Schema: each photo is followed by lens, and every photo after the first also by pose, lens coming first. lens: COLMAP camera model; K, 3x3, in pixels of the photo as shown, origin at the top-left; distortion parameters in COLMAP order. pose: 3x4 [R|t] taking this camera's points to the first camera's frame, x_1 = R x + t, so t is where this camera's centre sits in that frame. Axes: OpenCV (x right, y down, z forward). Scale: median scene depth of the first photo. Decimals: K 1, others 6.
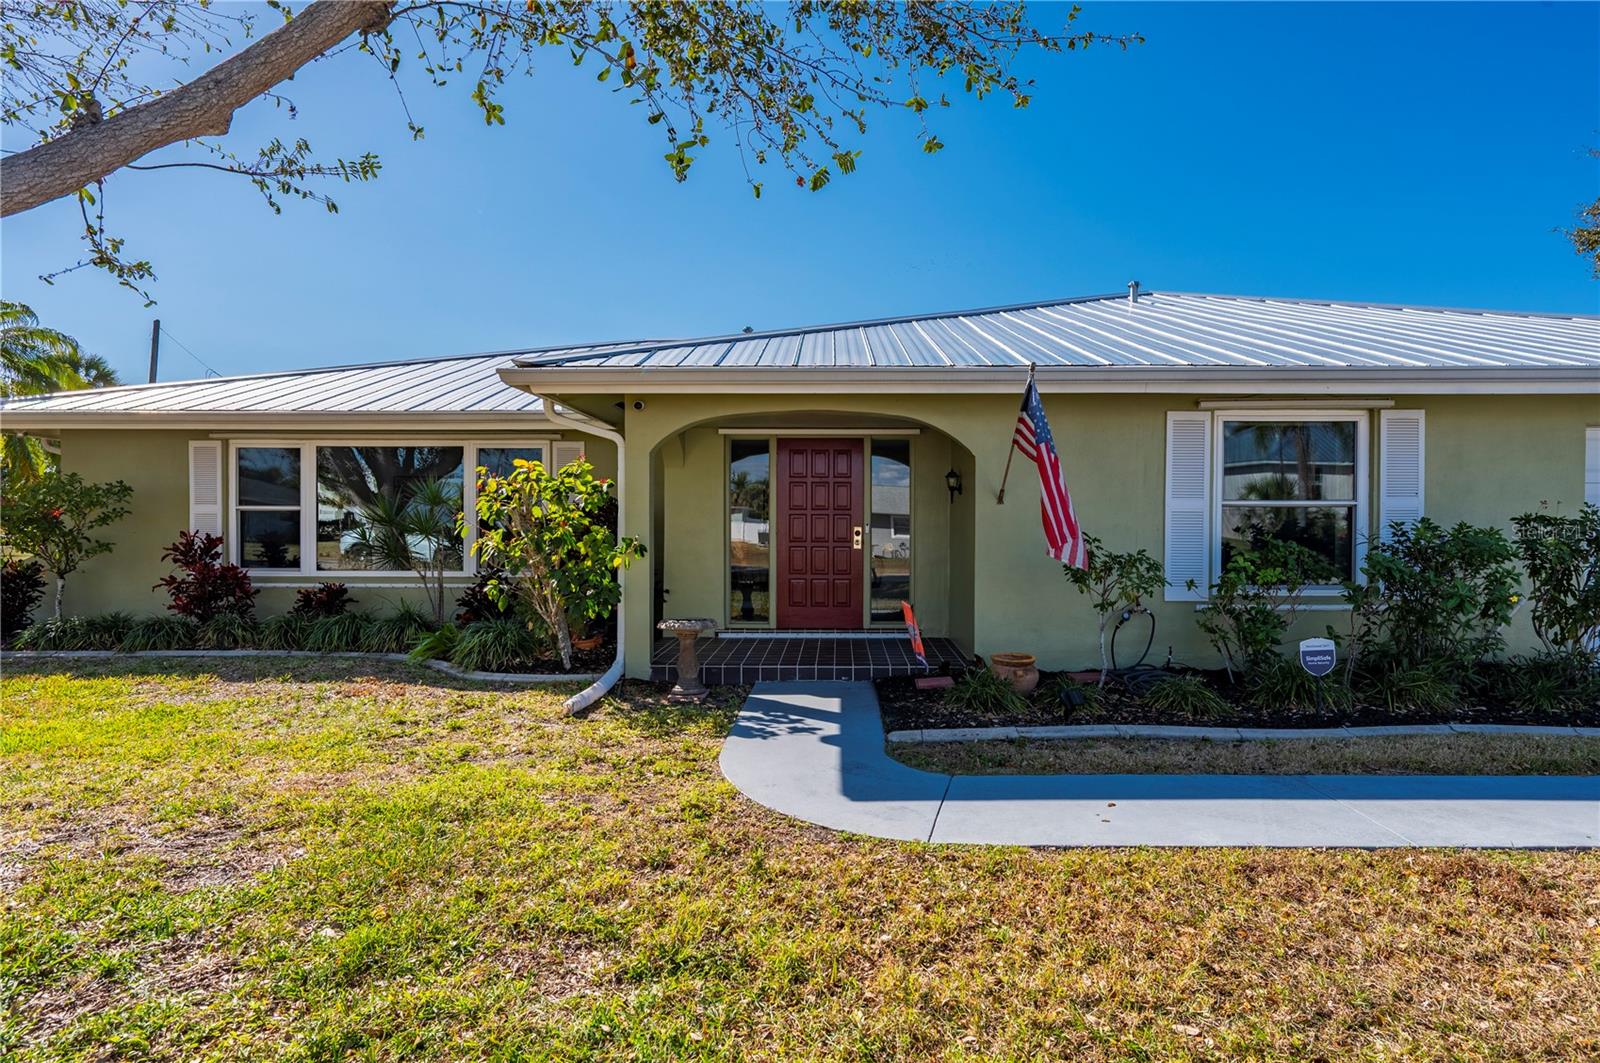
lens RADIAL K [[883.7, 0, 824.8], [0, 883.7, 529.9], [0, 0, 1]] dist [0.000201, 0.000935]
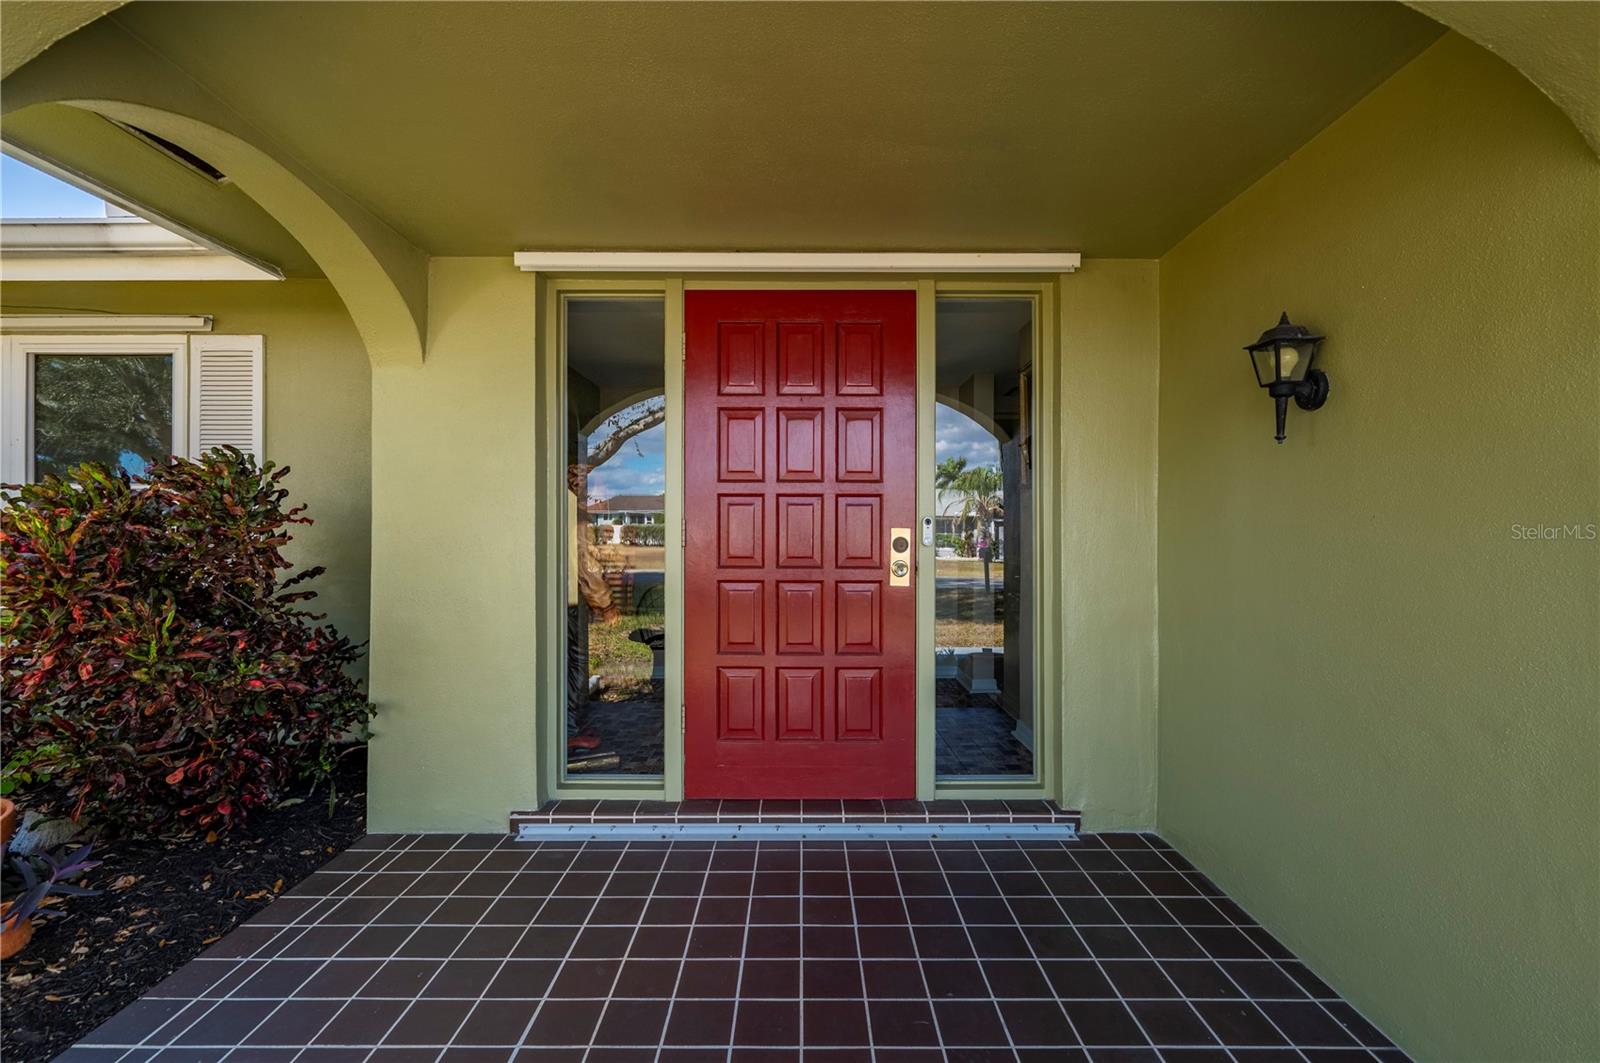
lens RADIAL K [[716.9, 0, 792.5], [0, 716.9, 533.2], [0, 0, 1]] dist [0.005378, 0.000263]
pose [[0.999991, -0.002771, 0.003213, -0.012080], [0.002764, 0.999994, 0.002129, -0.002281], [-0.003219, -0.002120, 0.999993, 0.874942]]
